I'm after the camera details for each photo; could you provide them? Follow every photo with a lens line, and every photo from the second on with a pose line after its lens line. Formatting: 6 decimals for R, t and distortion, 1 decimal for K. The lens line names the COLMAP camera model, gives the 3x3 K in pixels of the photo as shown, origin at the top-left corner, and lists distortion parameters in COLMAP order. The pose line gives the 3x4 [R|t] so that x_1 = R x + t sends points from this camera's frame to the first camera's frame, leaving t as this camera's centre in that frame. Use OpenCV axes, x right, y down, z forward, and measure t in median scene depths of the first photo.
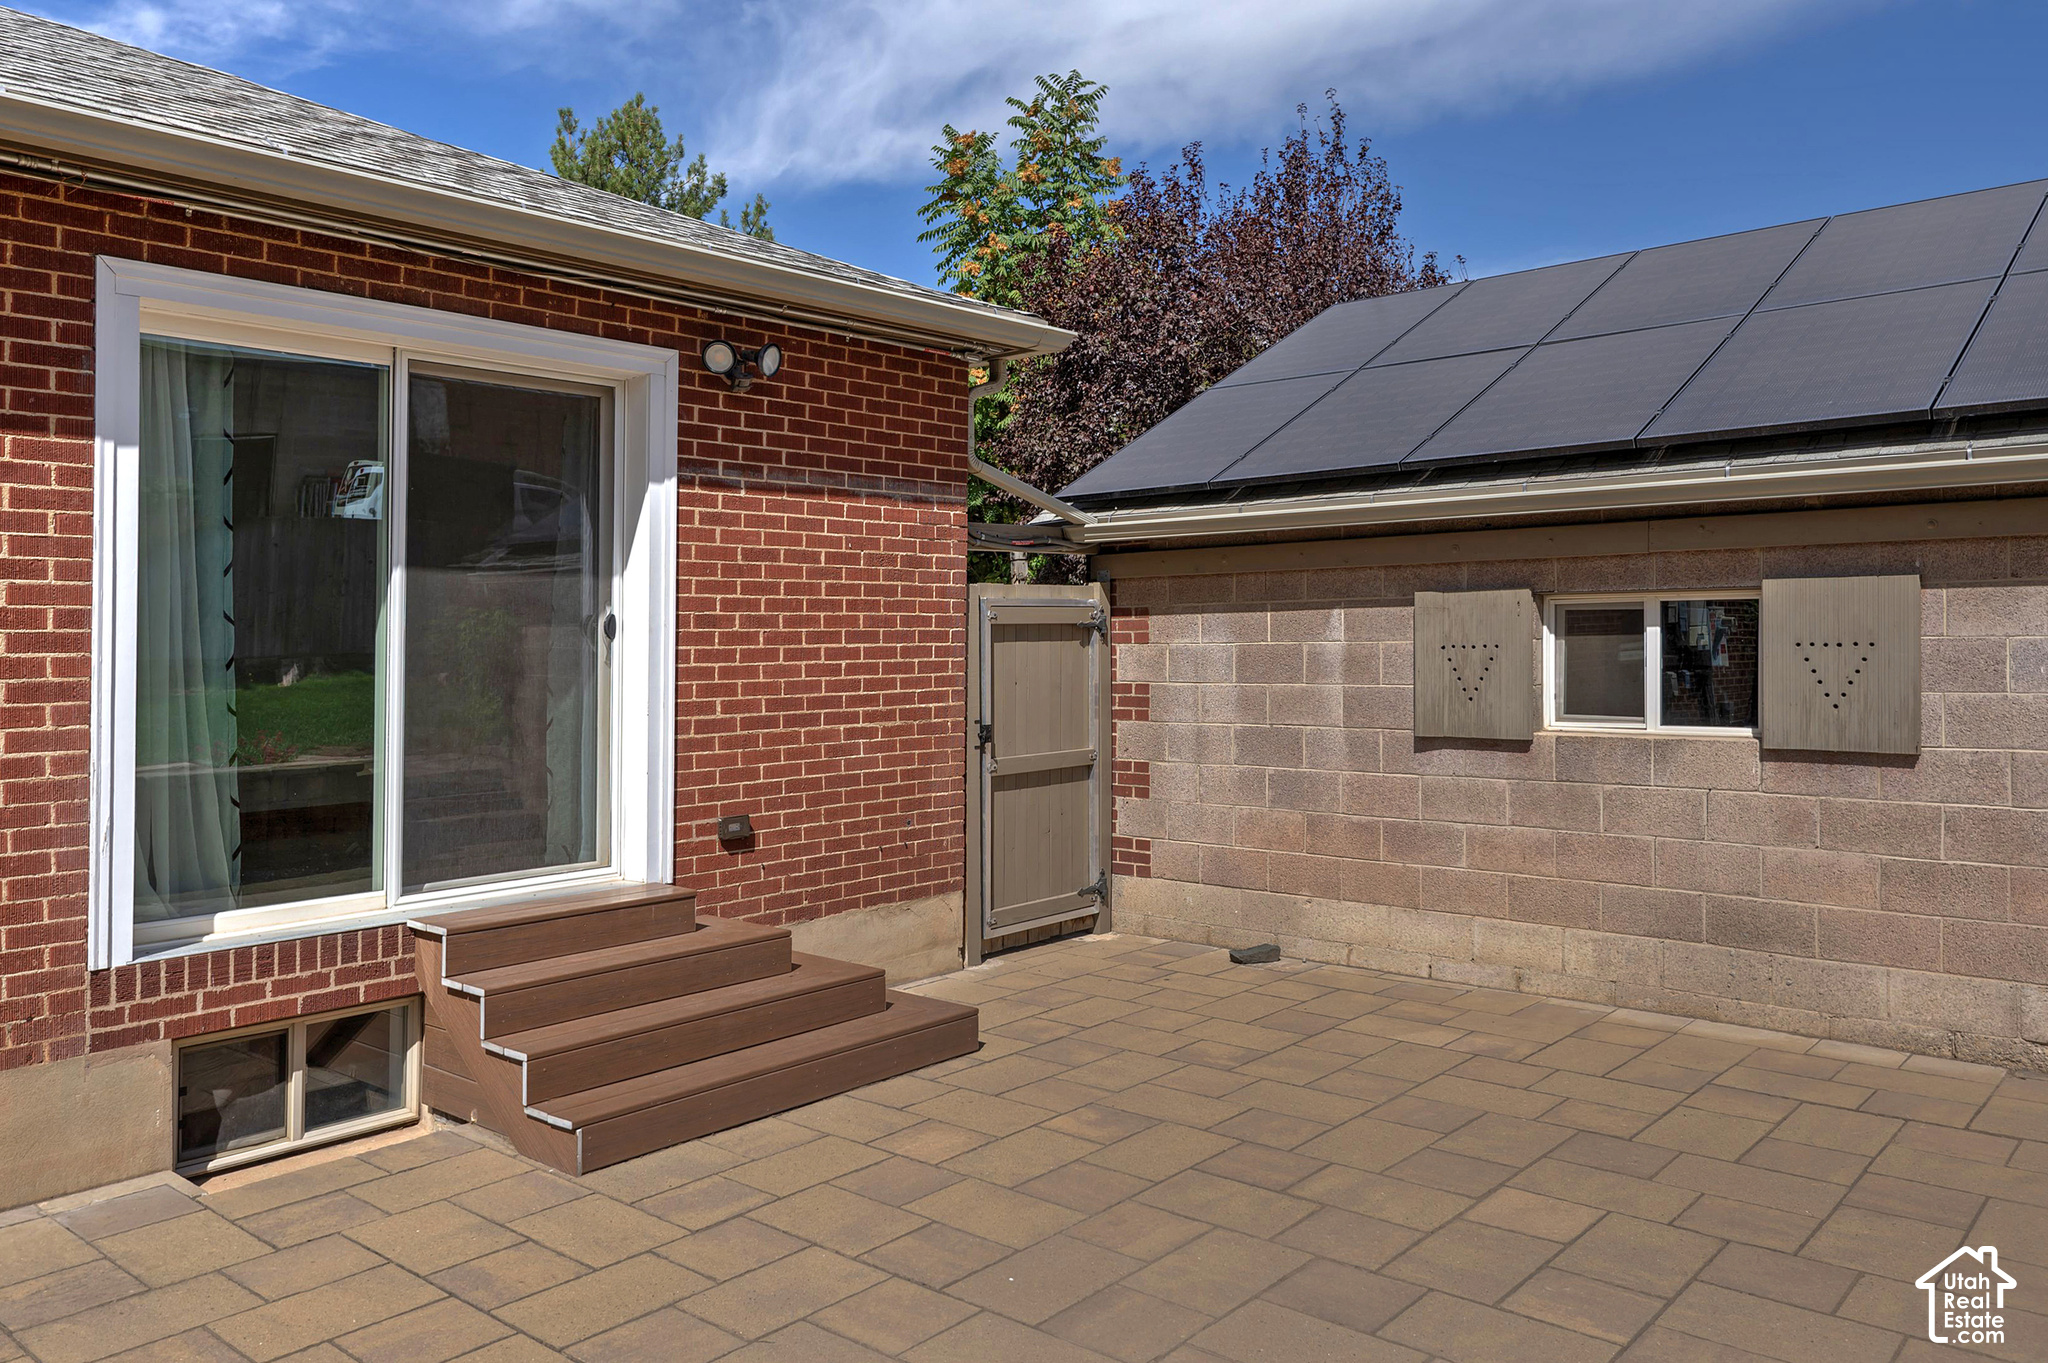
lens RADIAL K [[1482.3, 0, 1026.9], [0, 1482.3, 664.7], [0, 0, 1]] dist [0.008282, 0.002587]
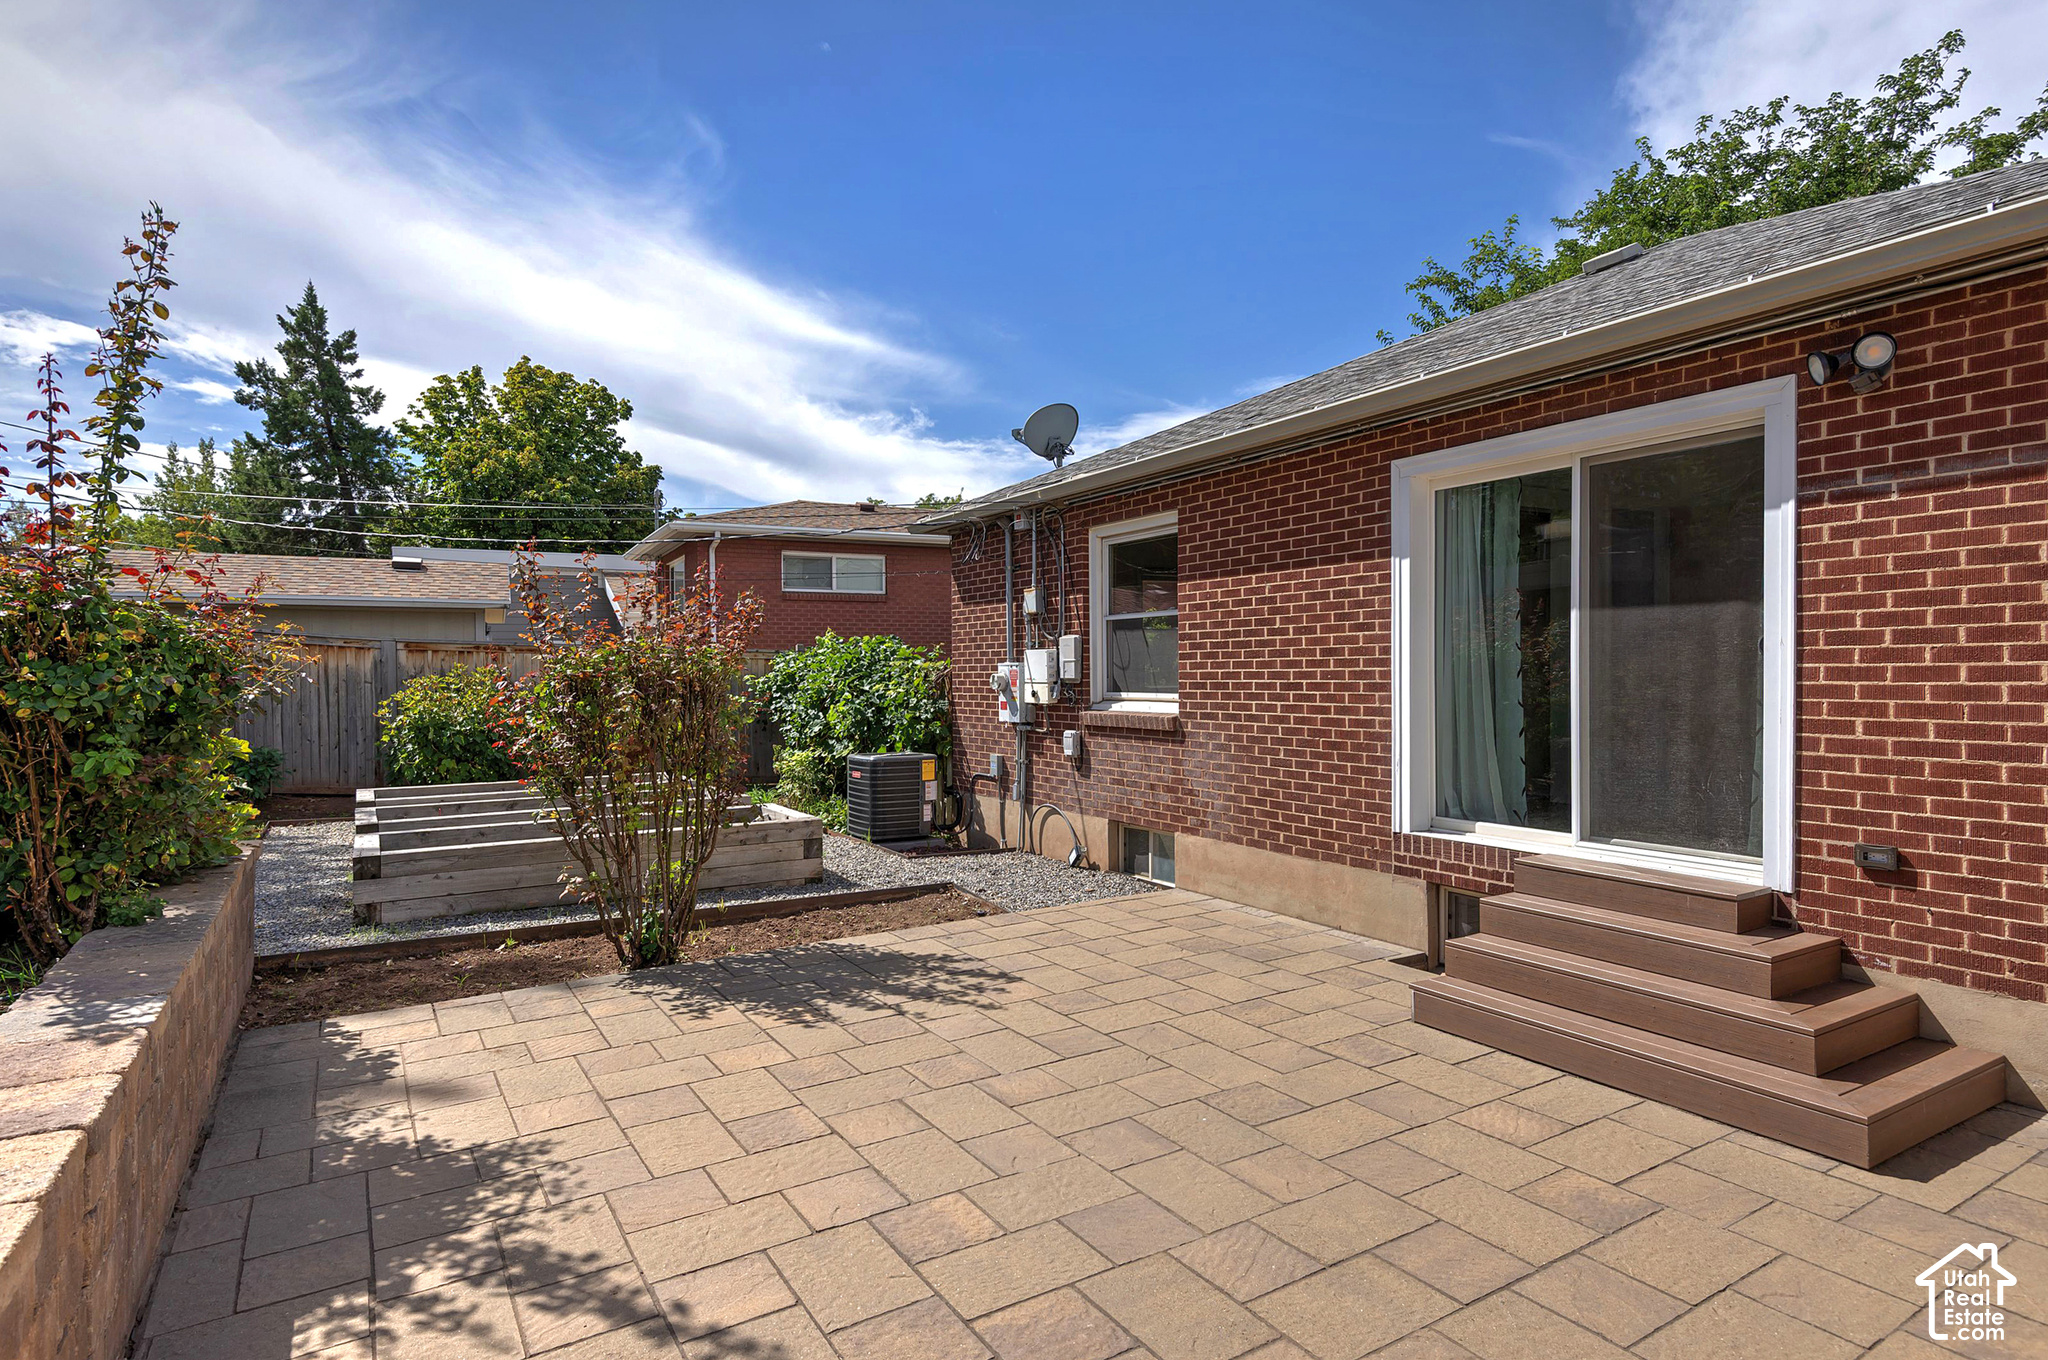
lens RADIAL K [[1107.8, 0, 1027.4], [0, 1107.8, 683.3], [0, 0, 1]] dist [0.003740, 0.000136]
pose [[-0.304713, 0.028572, -0.952016, 0.712980], [0.003170, 0.999575, 0.028985, -0.024964], [0.952439, 0.005814, -0.304674, 0.792204]]
